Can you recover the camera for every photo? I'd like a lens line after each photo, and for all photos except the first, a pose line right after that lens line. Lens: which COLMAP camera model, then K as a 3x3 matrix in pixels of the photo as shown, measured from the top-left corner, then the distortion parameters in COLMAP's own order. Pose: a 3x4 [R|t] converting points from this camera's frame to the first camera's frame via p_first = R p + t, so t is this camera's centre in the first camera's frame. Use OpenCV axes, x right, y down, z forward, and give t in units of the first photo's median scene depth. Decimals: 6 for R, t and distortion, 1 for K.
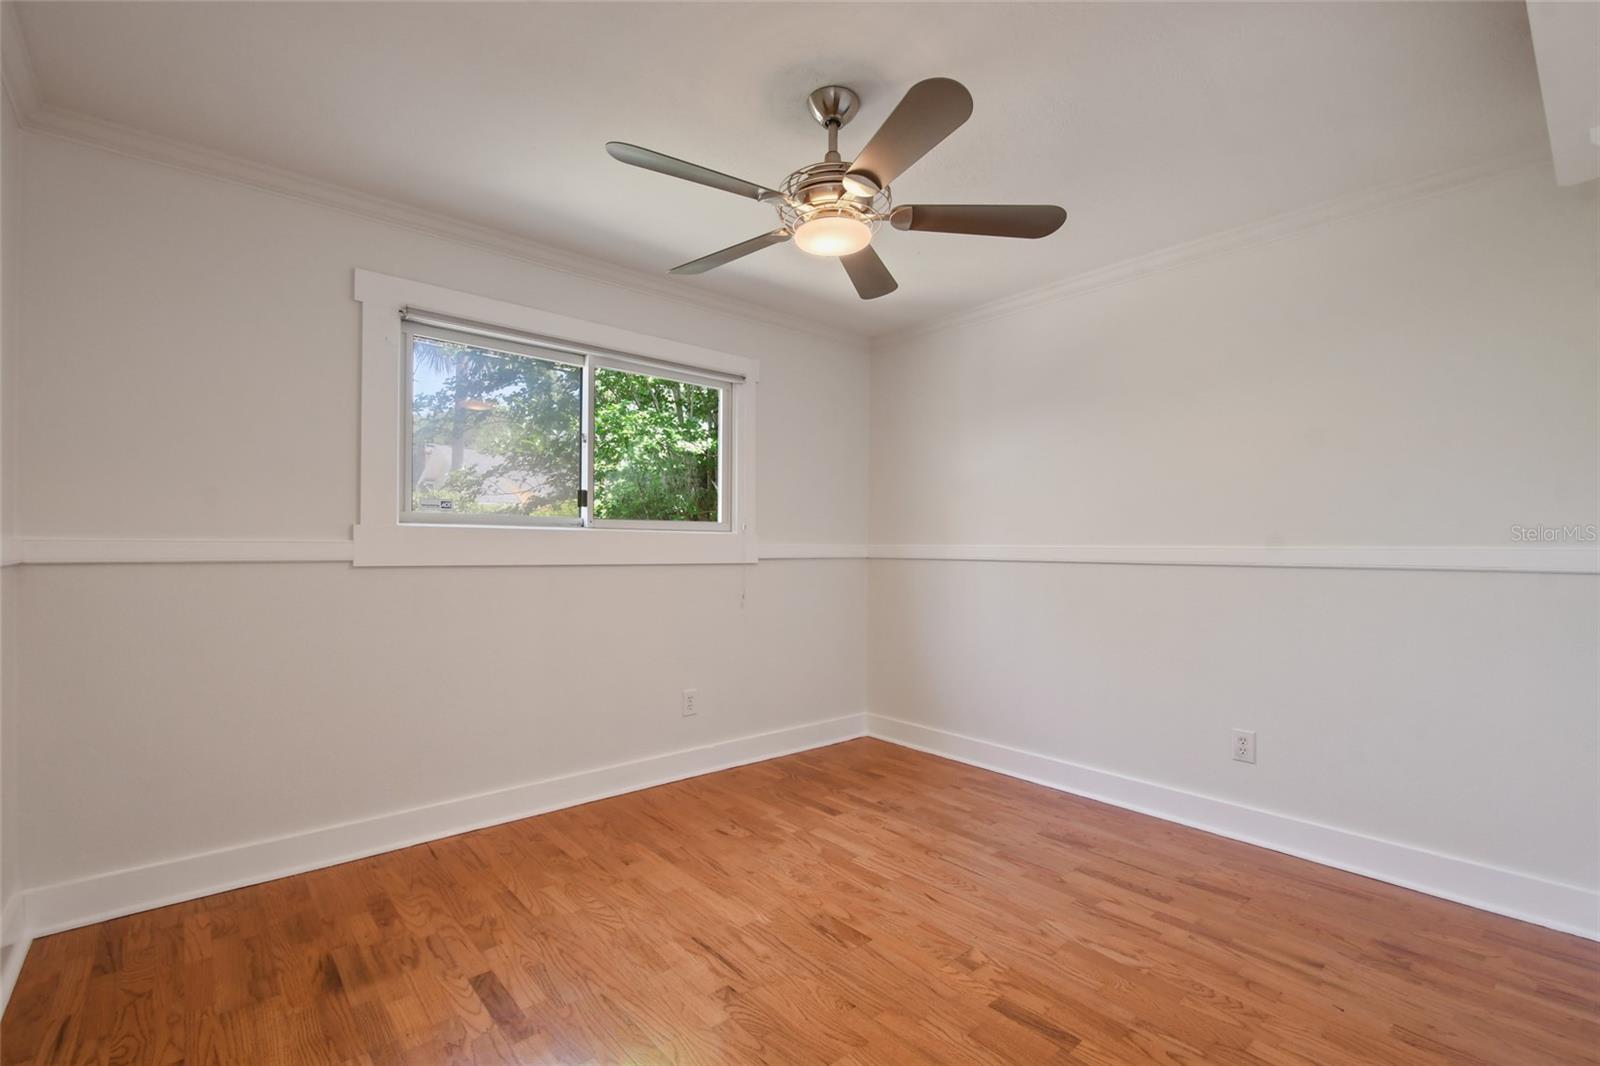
lens RADIAL K [[722.3, 0, 803.5], [0, 722.3, 548.1], [0, 0, 1]] dist [-0.003188, -0.001423]
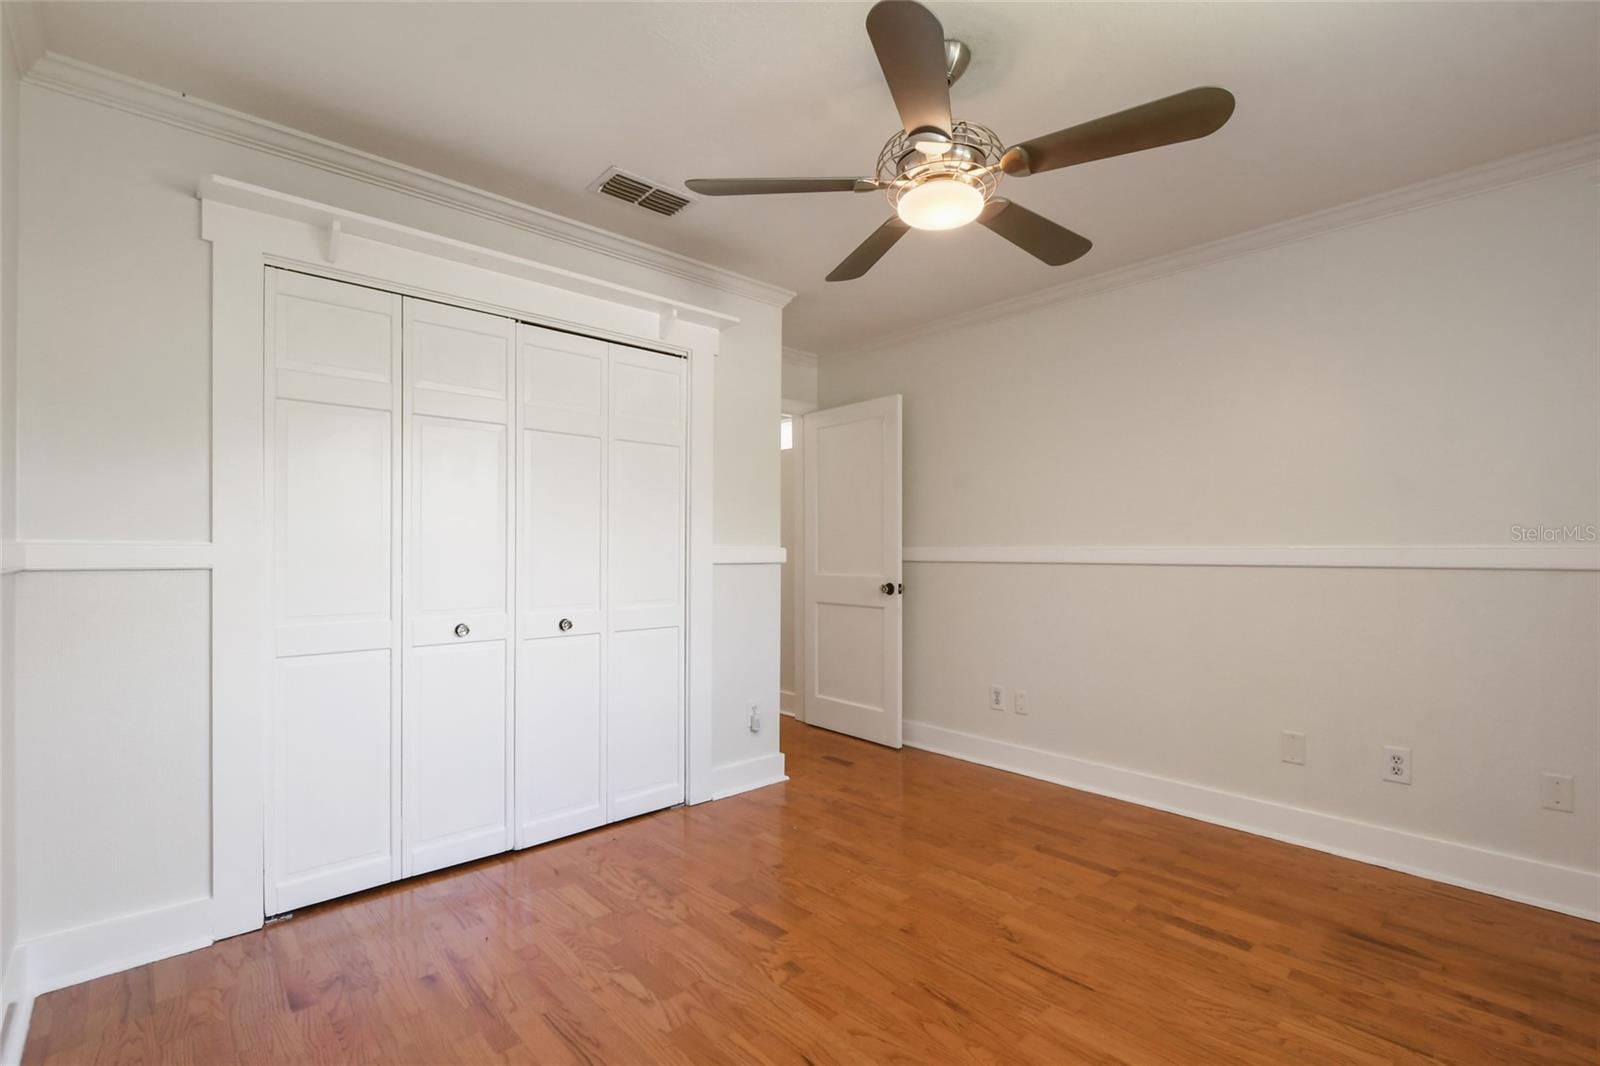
lens RADIAL K [[722.3, 0, 803.5], [0, 722.3, 548.1], [0, 0, 1]] dist [-0.003188, -0.001423]
pose [[-0.999587, -0.006677, -0.027945, 0.241221], [-0.006857, 0.999956, 0.006332, -0.005458], [0.027902, 0.006521, -0.999589, 1.962349]]
